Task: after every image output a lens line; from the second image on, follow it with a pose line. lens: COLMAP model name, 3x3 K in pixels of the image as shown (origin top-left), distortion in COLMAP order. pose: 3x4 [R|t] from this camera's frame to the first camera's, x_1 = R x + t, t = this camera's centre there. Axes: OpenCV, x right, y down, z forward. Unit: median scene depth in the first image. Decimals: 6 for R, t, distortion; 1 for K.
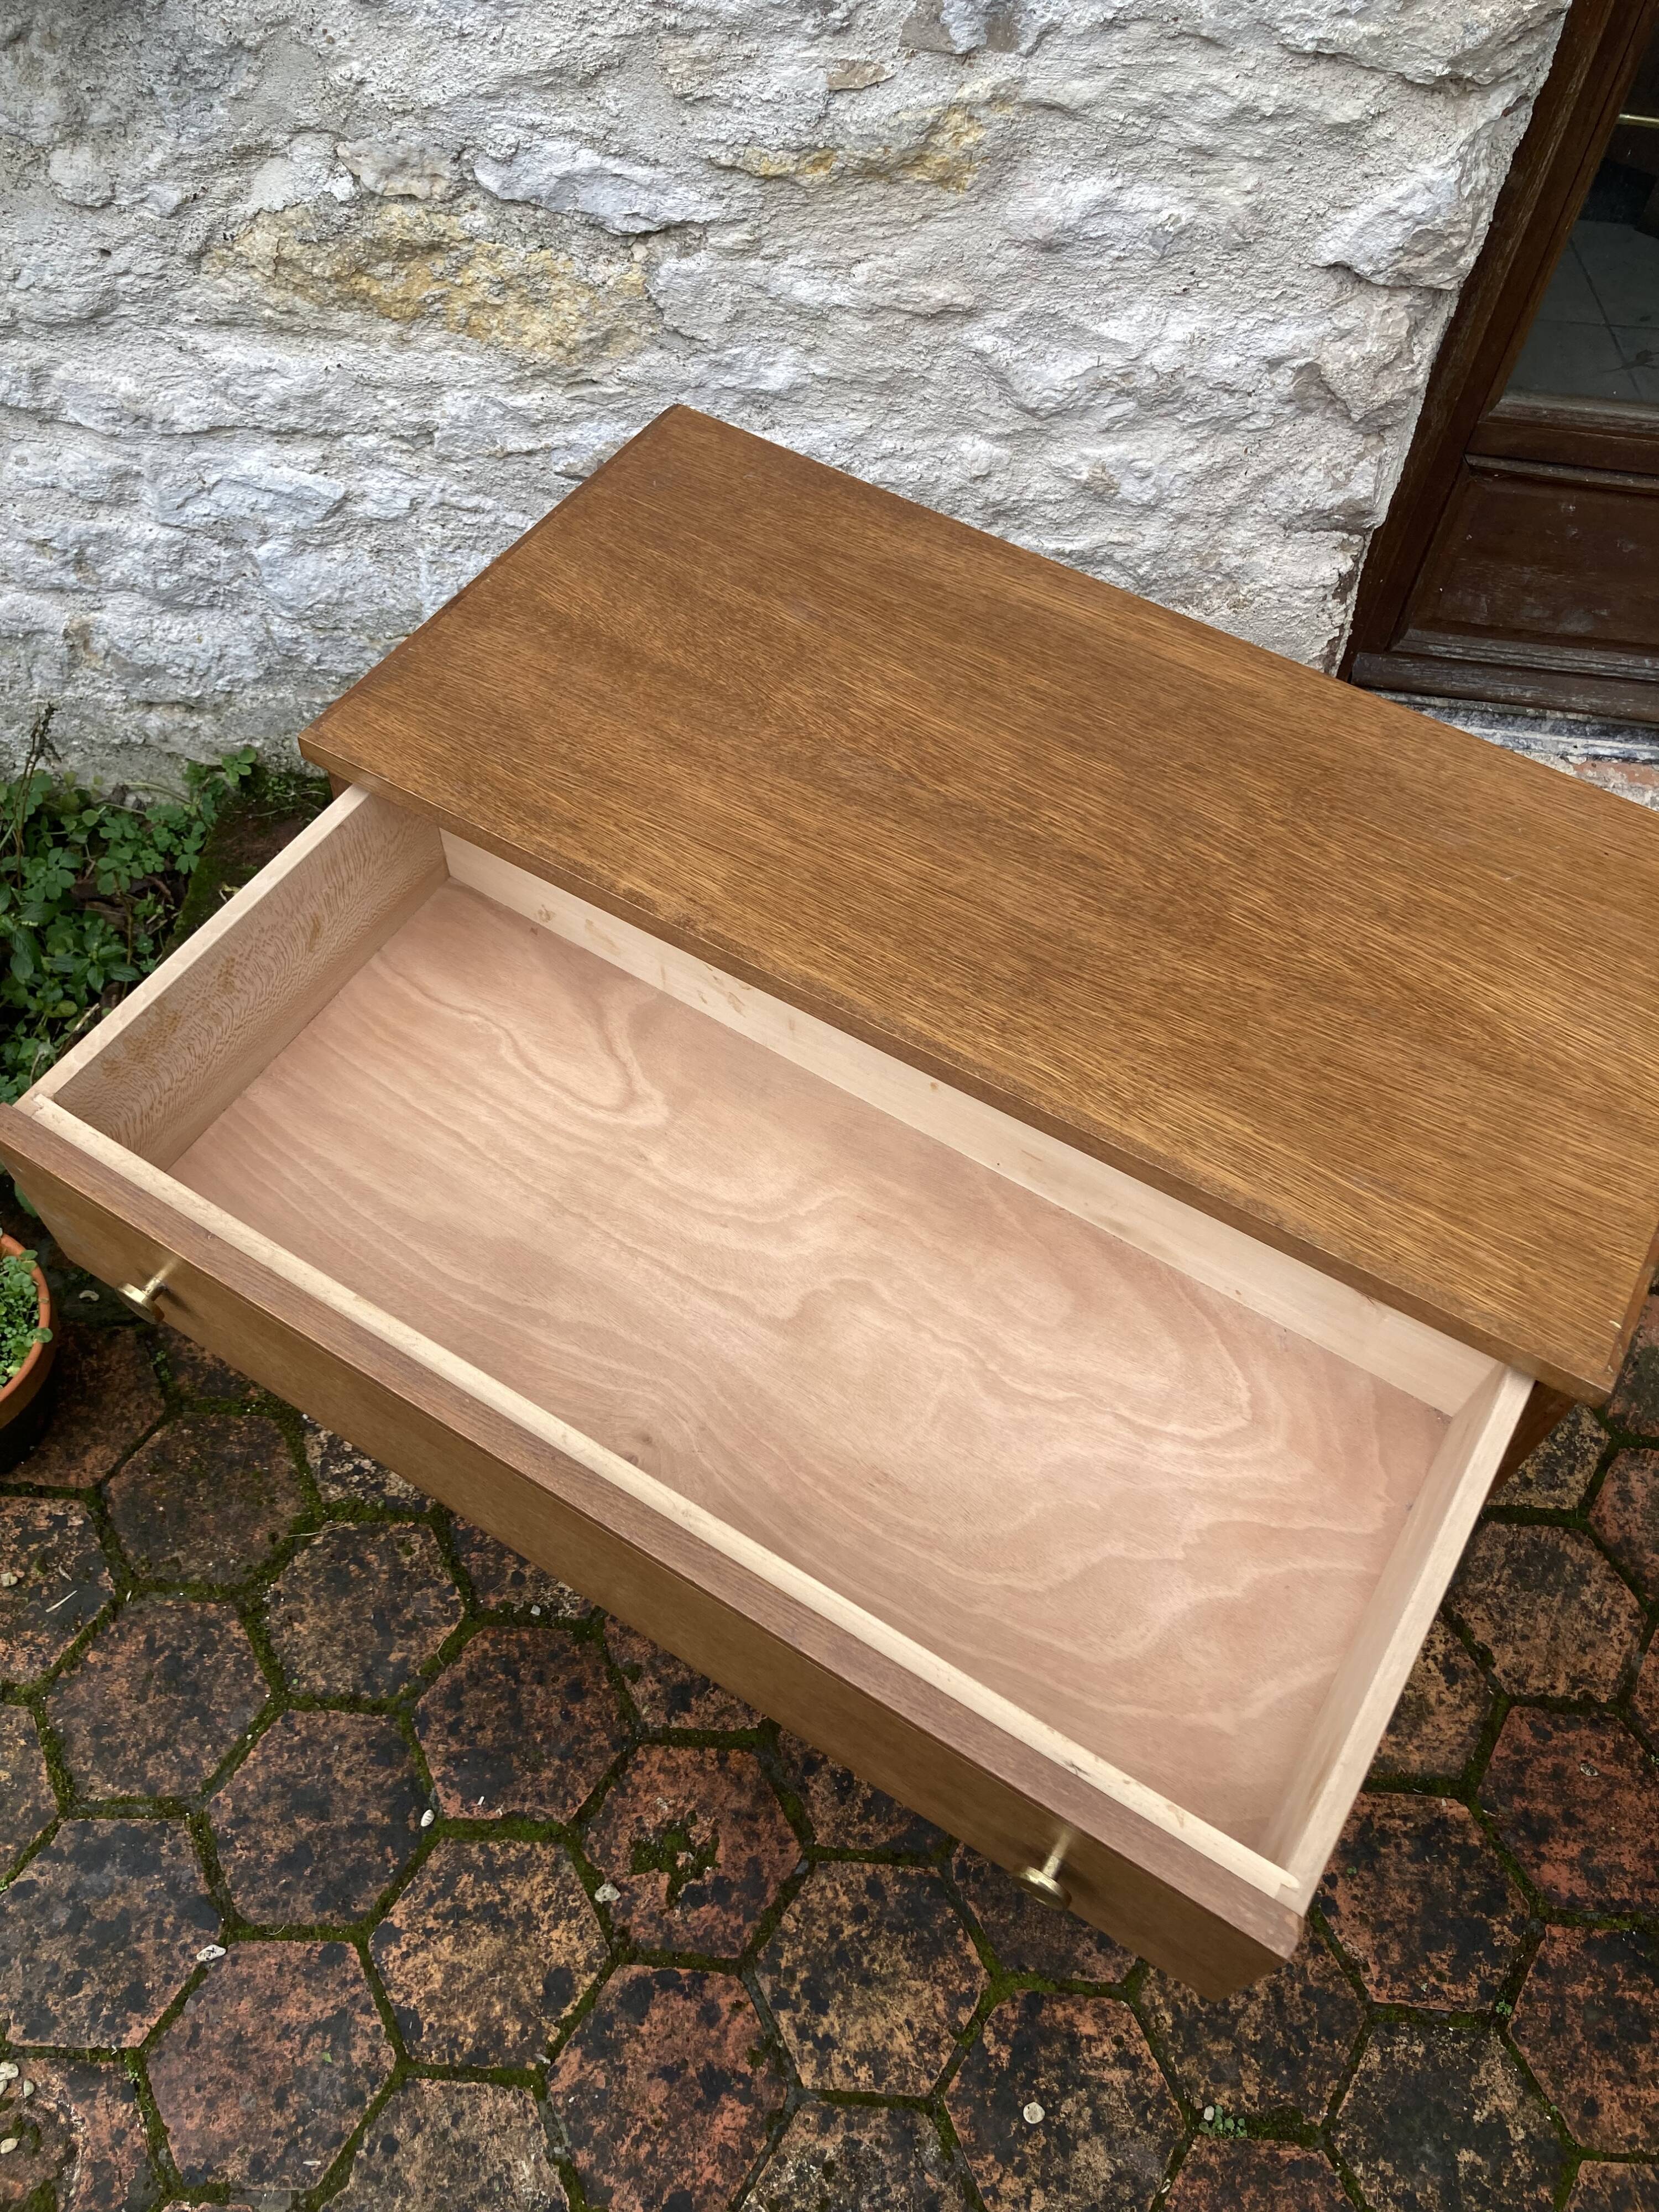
lens RADIAL K [[1826.9, 0, 851.8], [0, 1826.9, 1088.3], [0, 0, 1]] dist [-0.006167, 0.032915]
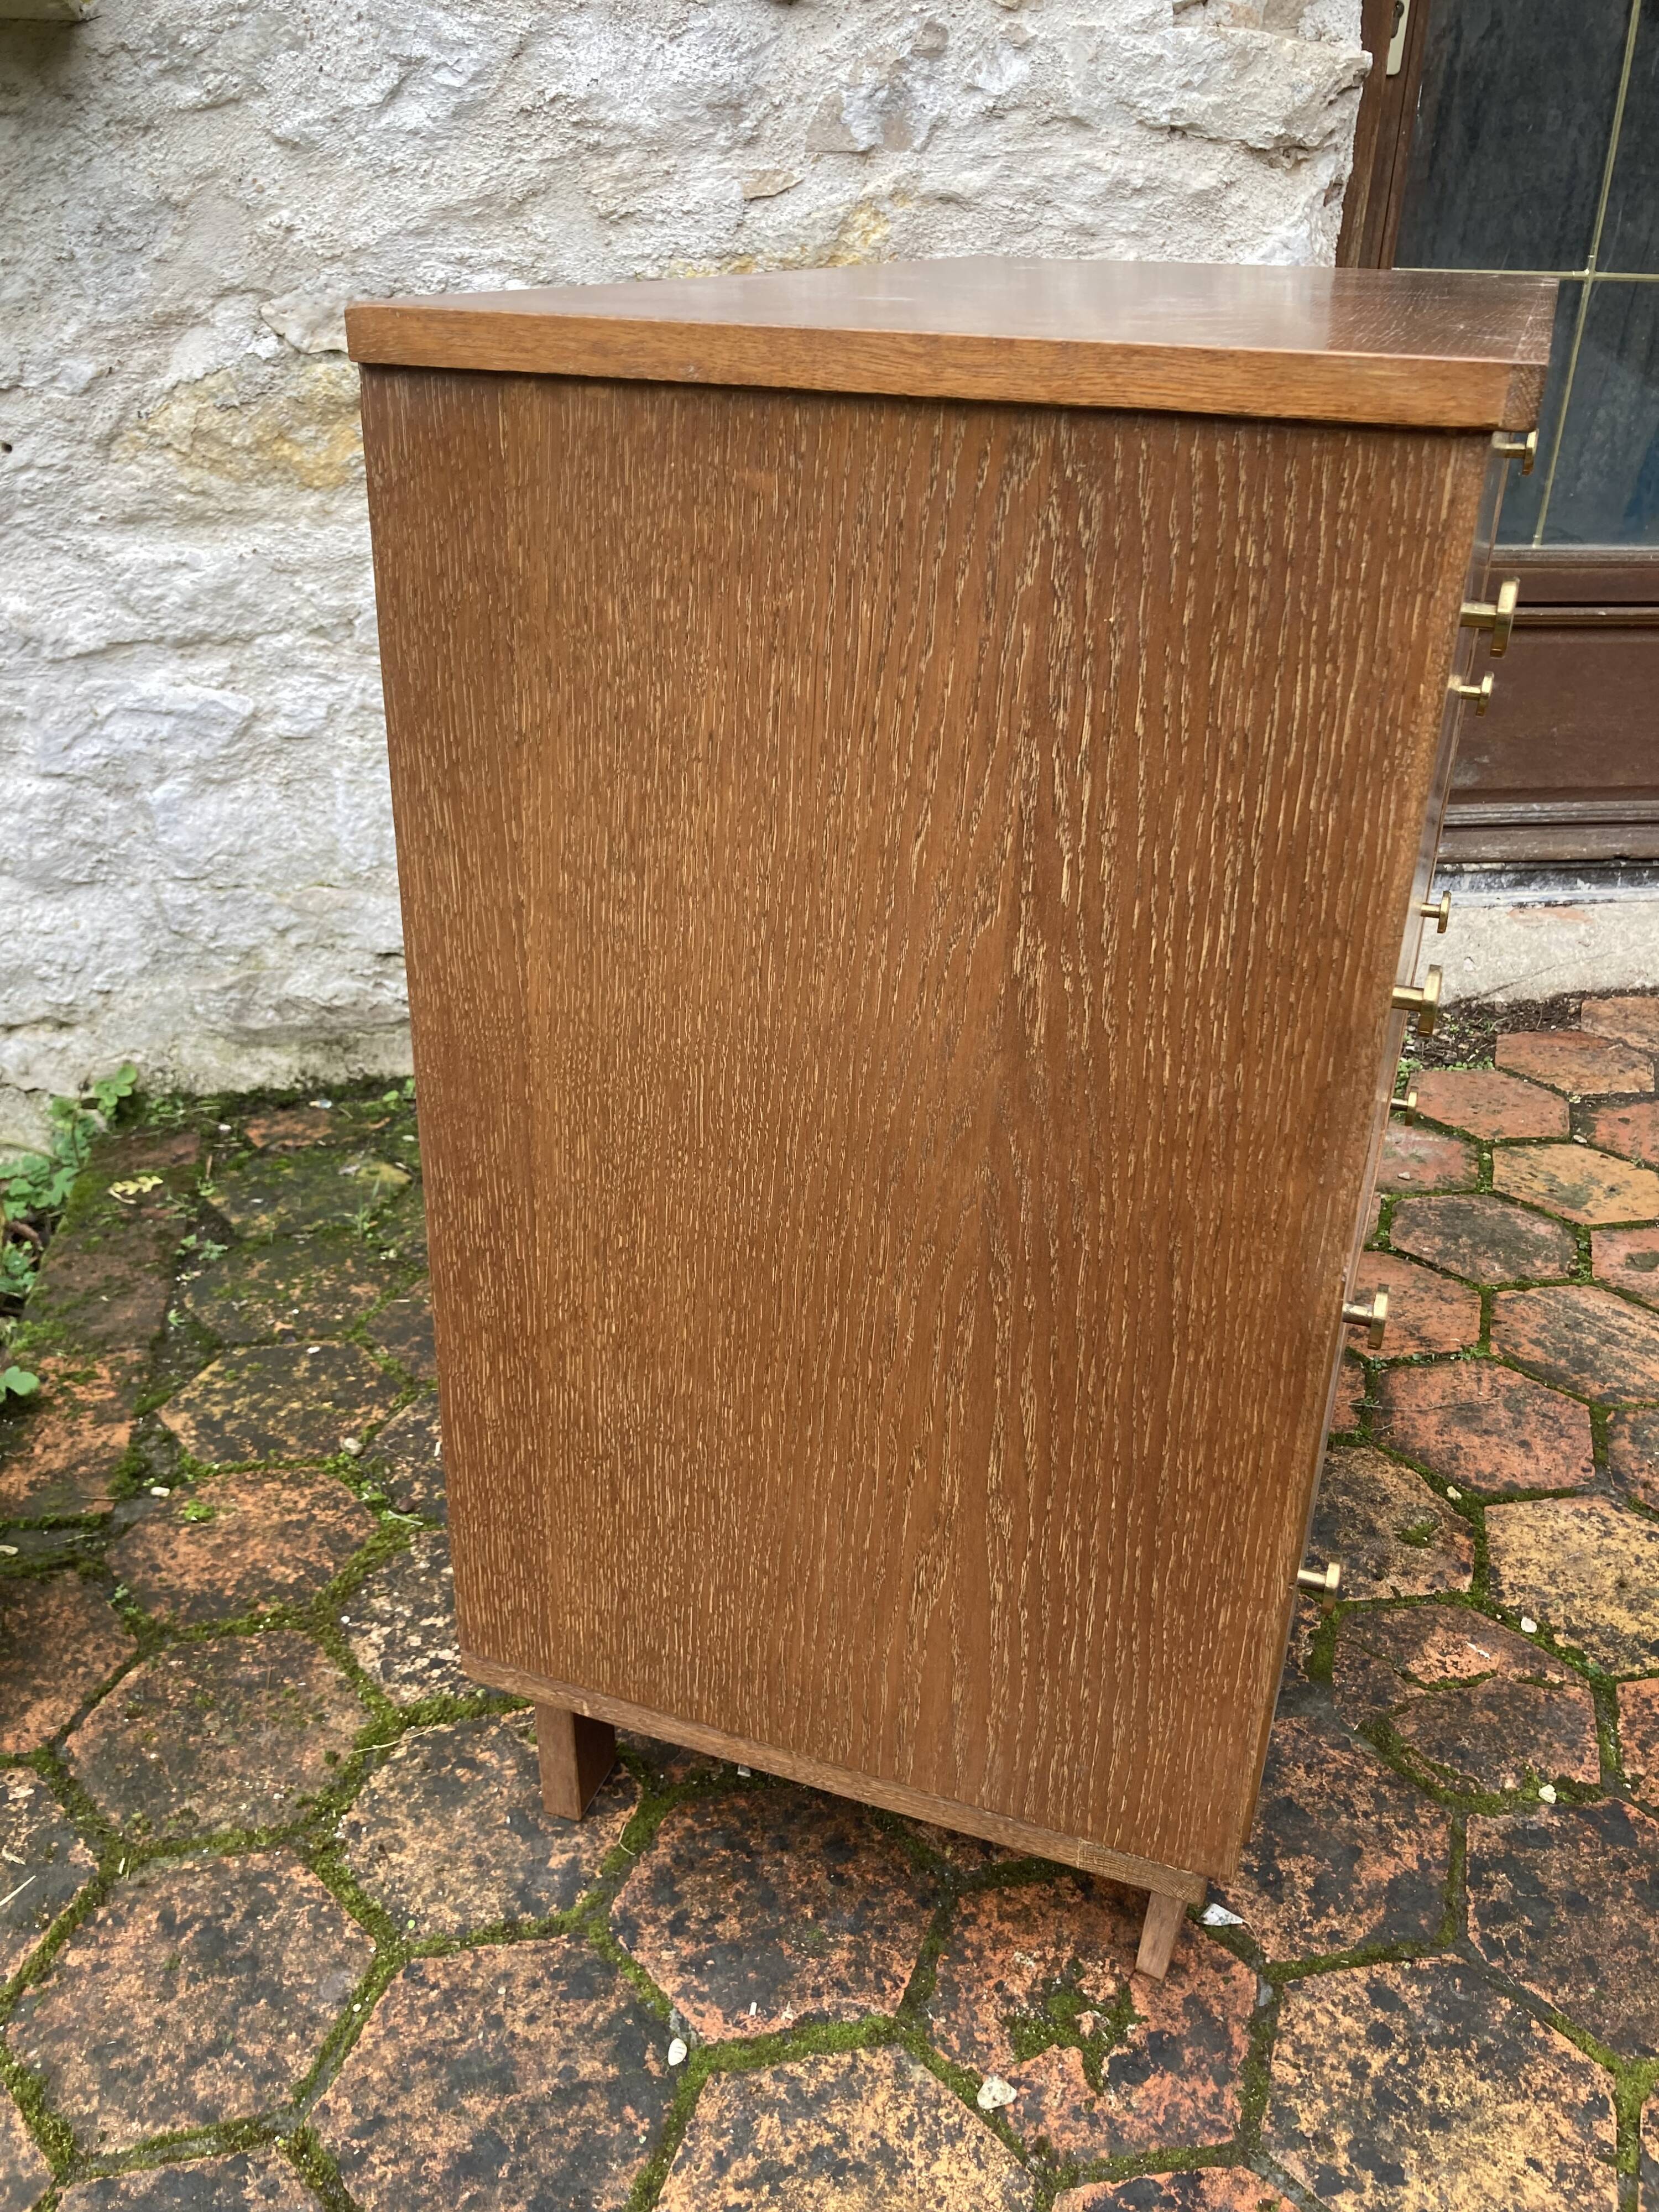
lens RADIAL K [[1826.9, 0, 835.1], [0, 1826.9, 1095.6], [0, 0, 1]] dist [-0.006167, 0.032915]
pose [[0.970216, -0.149863, 0.190320, -0.227839], [0.219761, 0.875053, -0.431262, 0.360611], [-0.101910, 0.460242, 0.881925, 0.277683]]
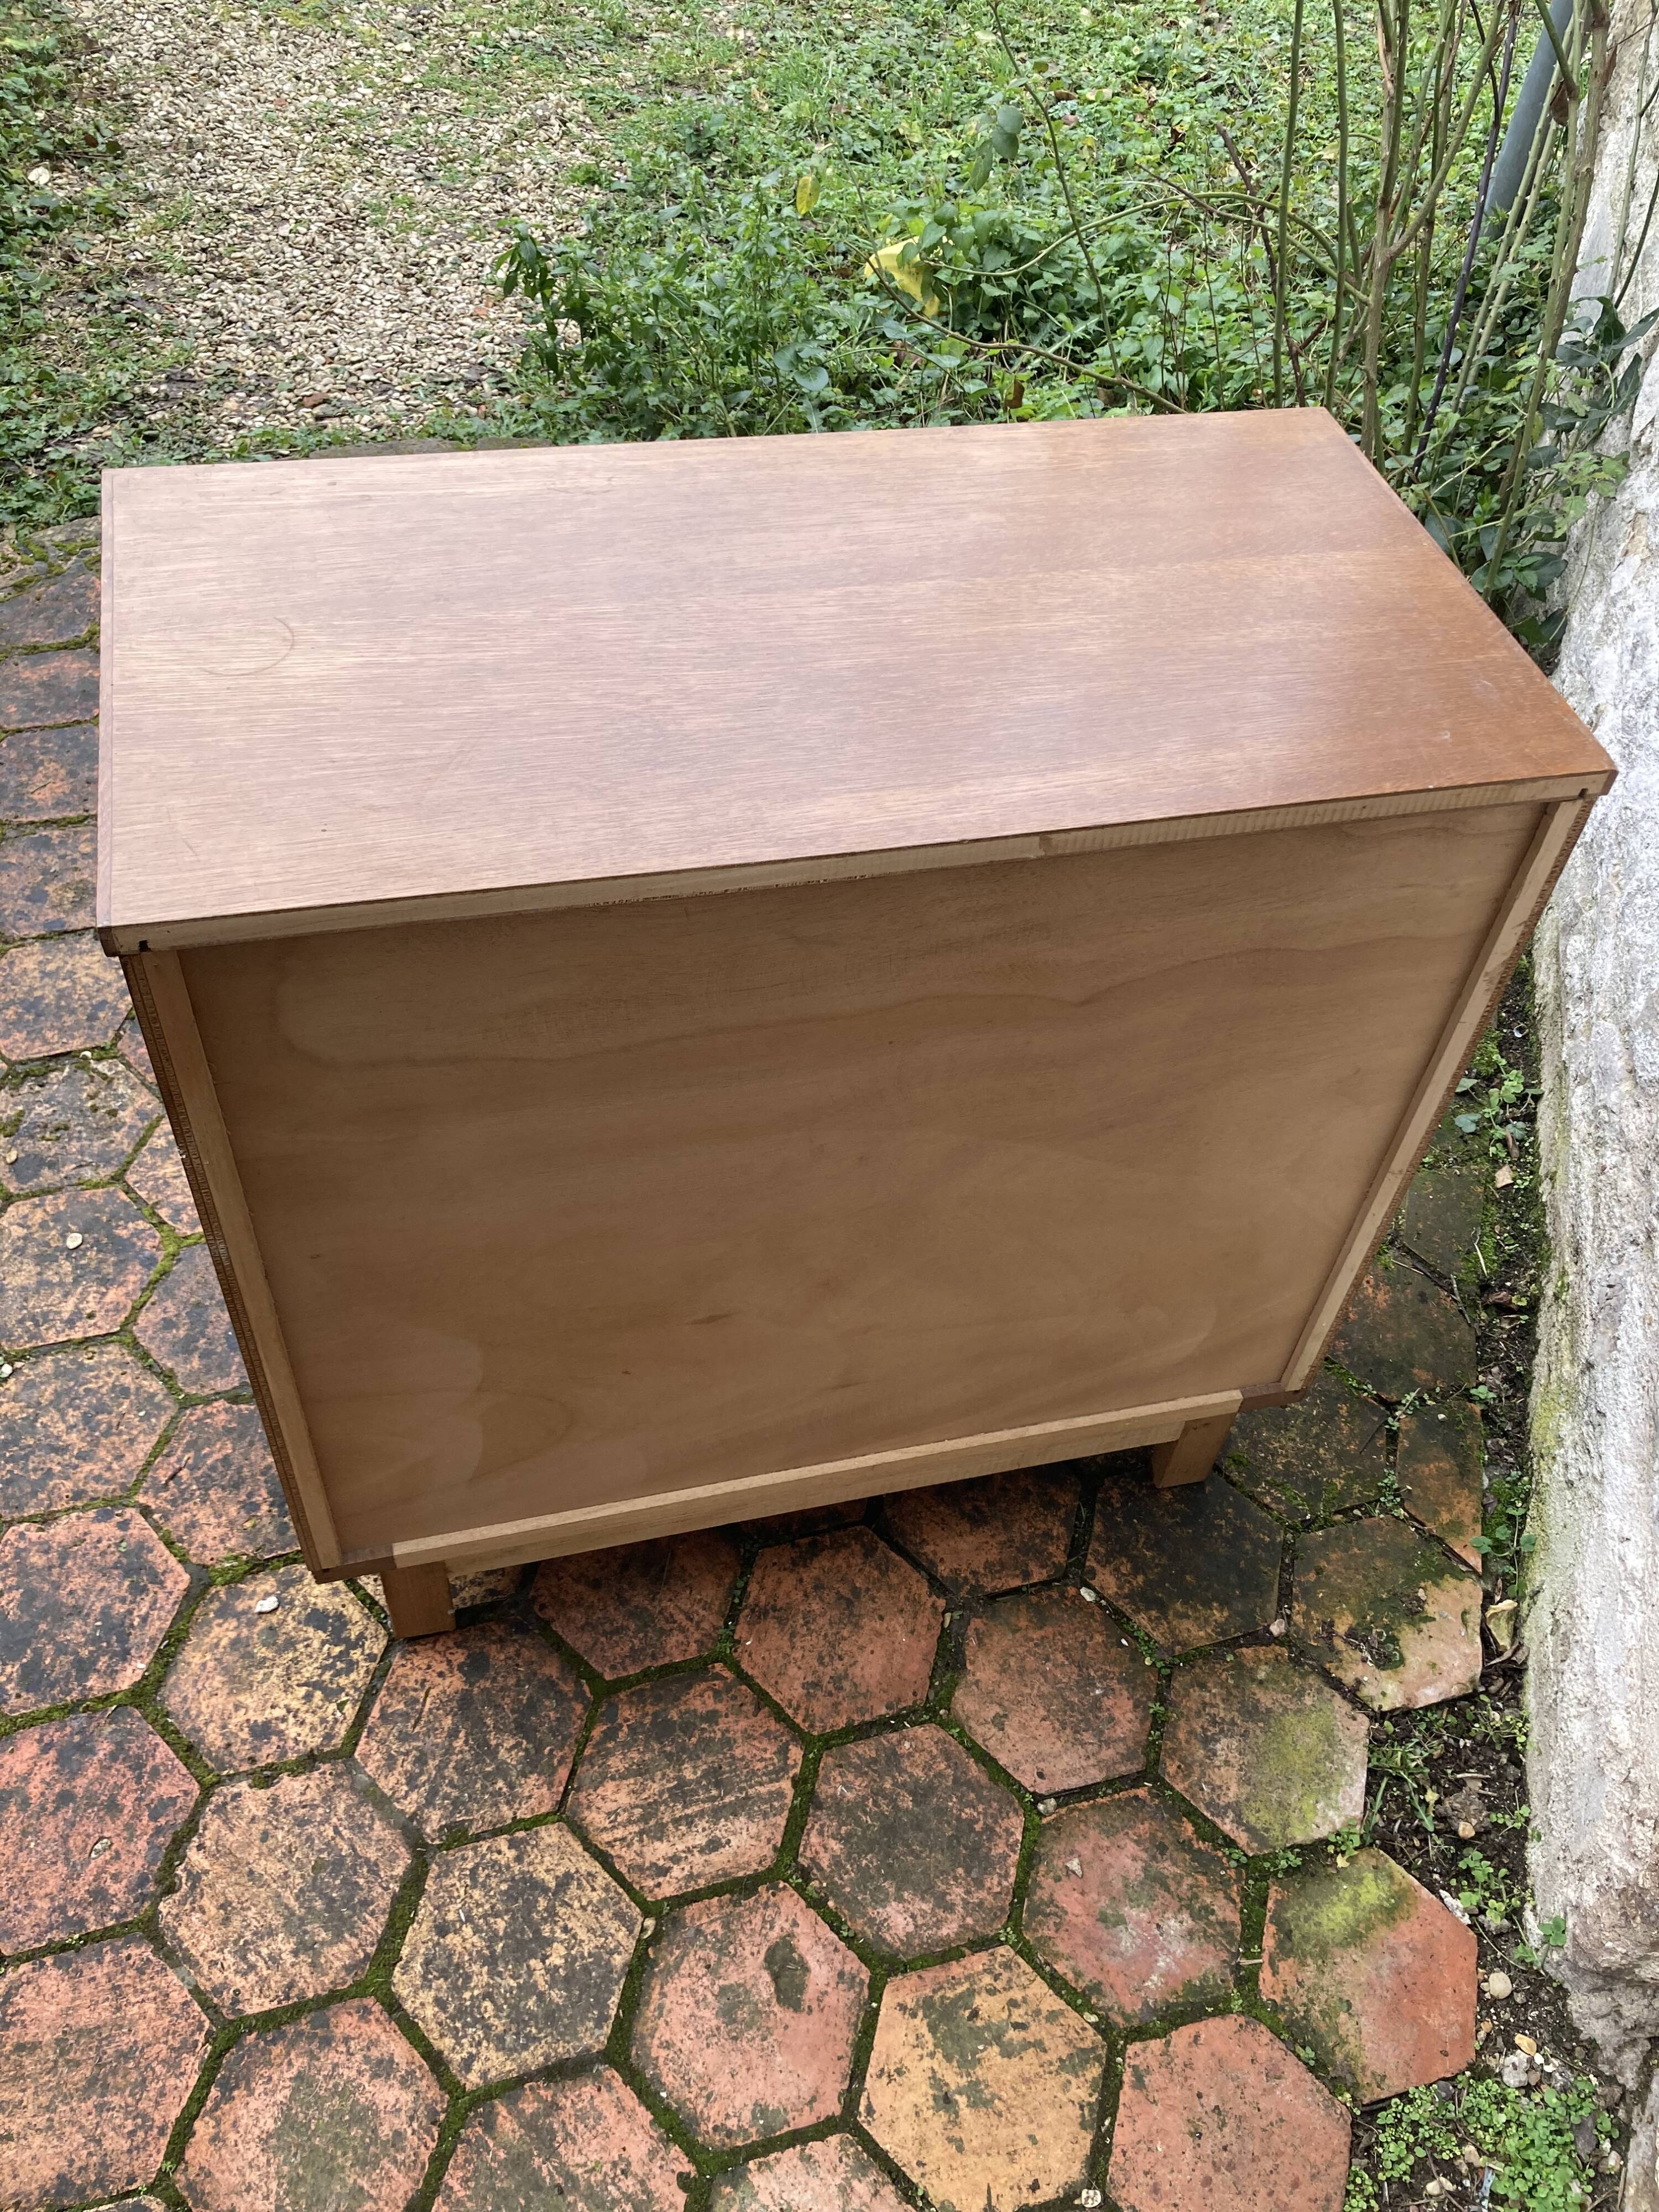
lens RADIAL K [[1826.9, 0, 846.4], [0, 1826.9, 1111.1], [0, 0, 1]] dist [-0.006167, 0.032915]
pose [[-0.184480, 0.676985, -0.712502, 0.698213], [-0.843192, 0.263451, 0.468637, -0.401855], [0.504970, 0.687230, 0.522226, 0.483410]]
